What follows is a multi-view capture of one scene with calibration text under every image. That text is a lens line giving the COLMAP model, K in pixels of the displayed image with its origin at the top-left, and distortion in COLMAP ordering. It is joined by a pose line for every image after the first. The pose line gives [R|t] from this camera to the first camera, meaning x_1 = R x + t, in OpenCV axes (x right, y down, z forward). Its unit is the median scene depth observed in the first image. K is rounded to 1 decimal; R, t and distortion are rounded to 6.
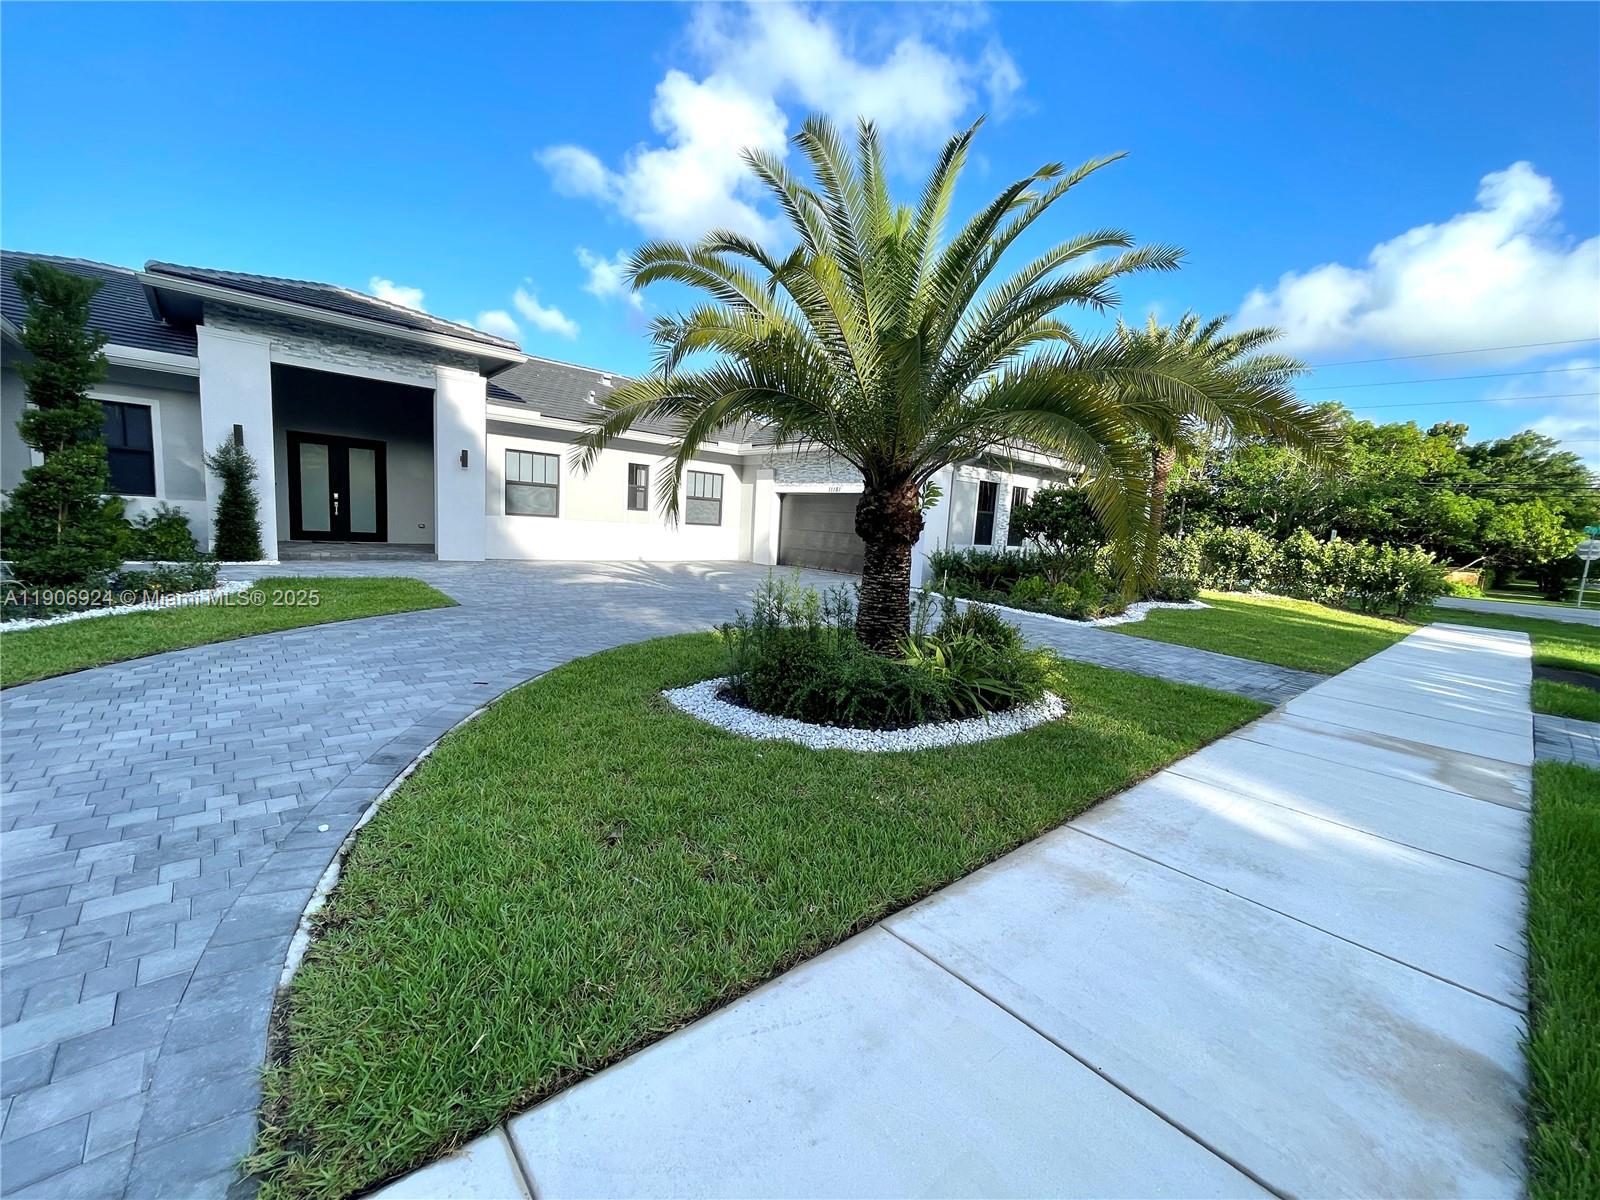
lens RADIAL K [[644.8, 0, 800.0], [0, 644.8, 600.0], [0, 0, 1]] dist [0.001785, -0.000204]
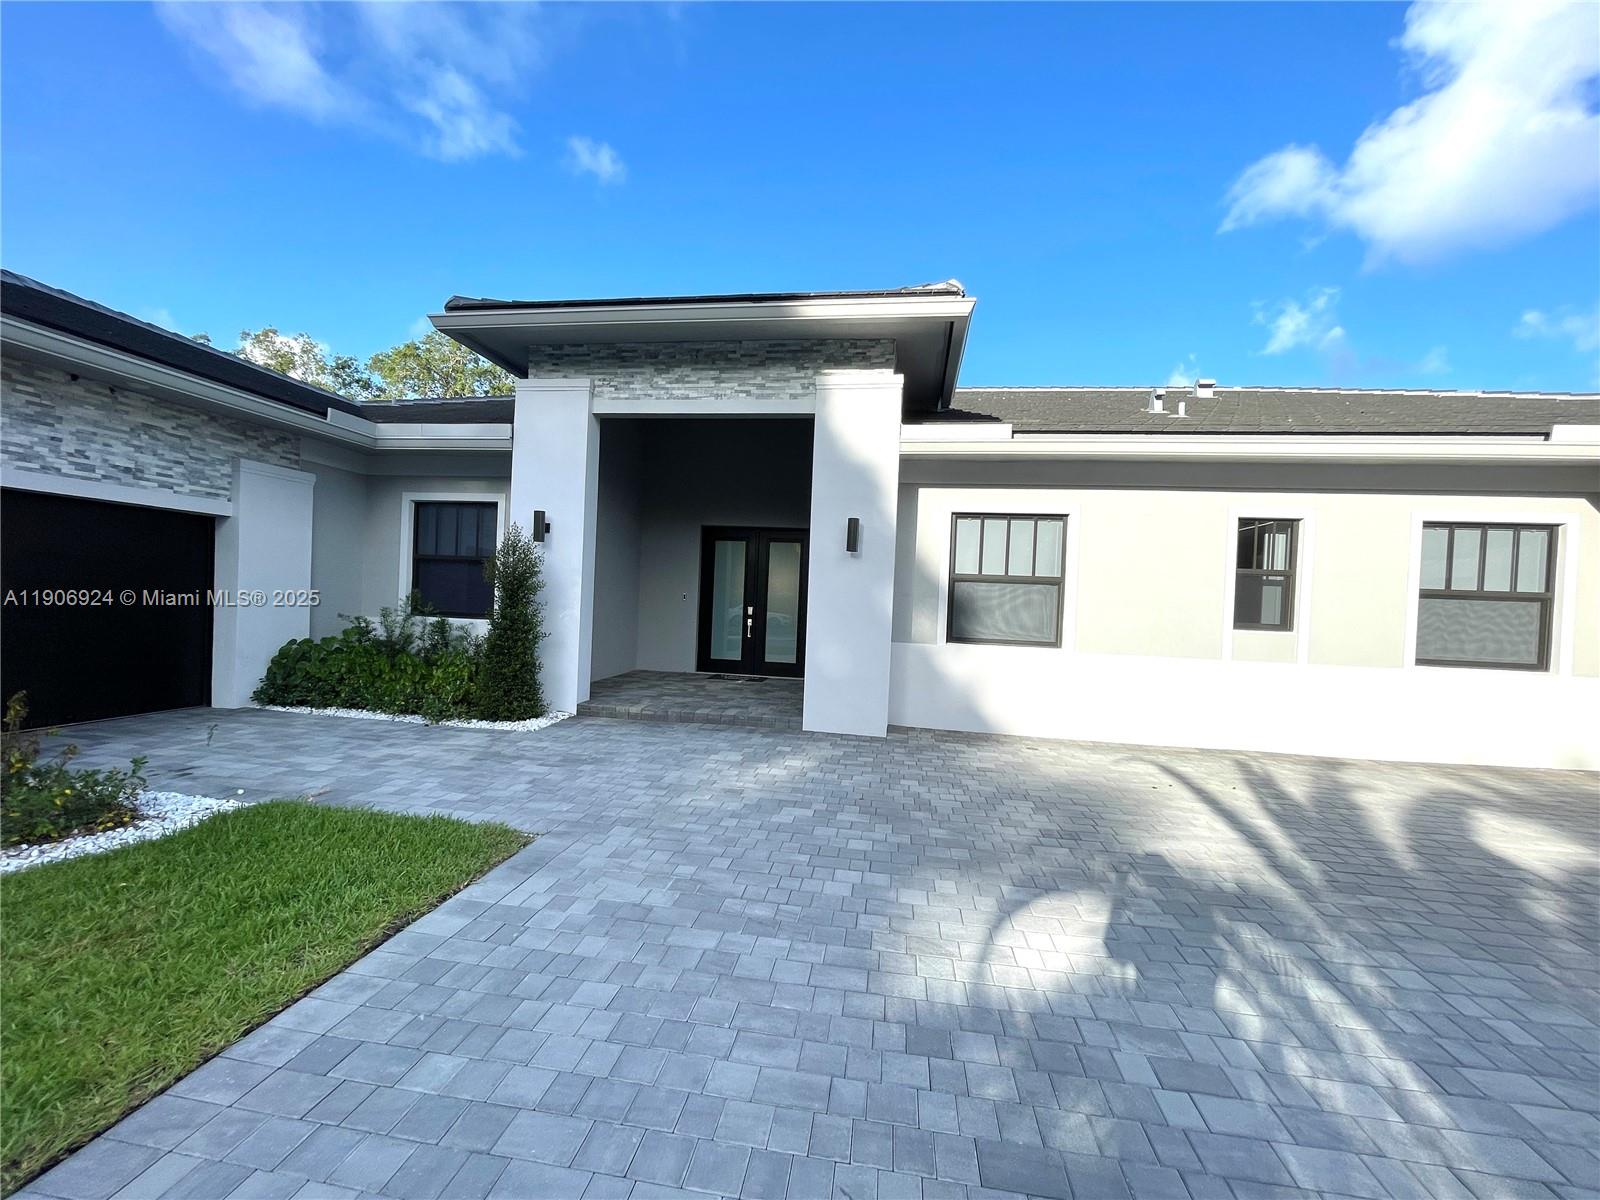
lens RADIAL K [[644.8, 0, 800.0], [0, 644.8, 600.0], [0, 0, 1]] dist [0.001785, -0.000204]
pose [[0.638266, -0.030923, -0.769195, -0.147437], [-0.092747, 0.988826, -0.116713, -0.098270], [0.764208, 0.145835, 0.628266, 0.612886]]
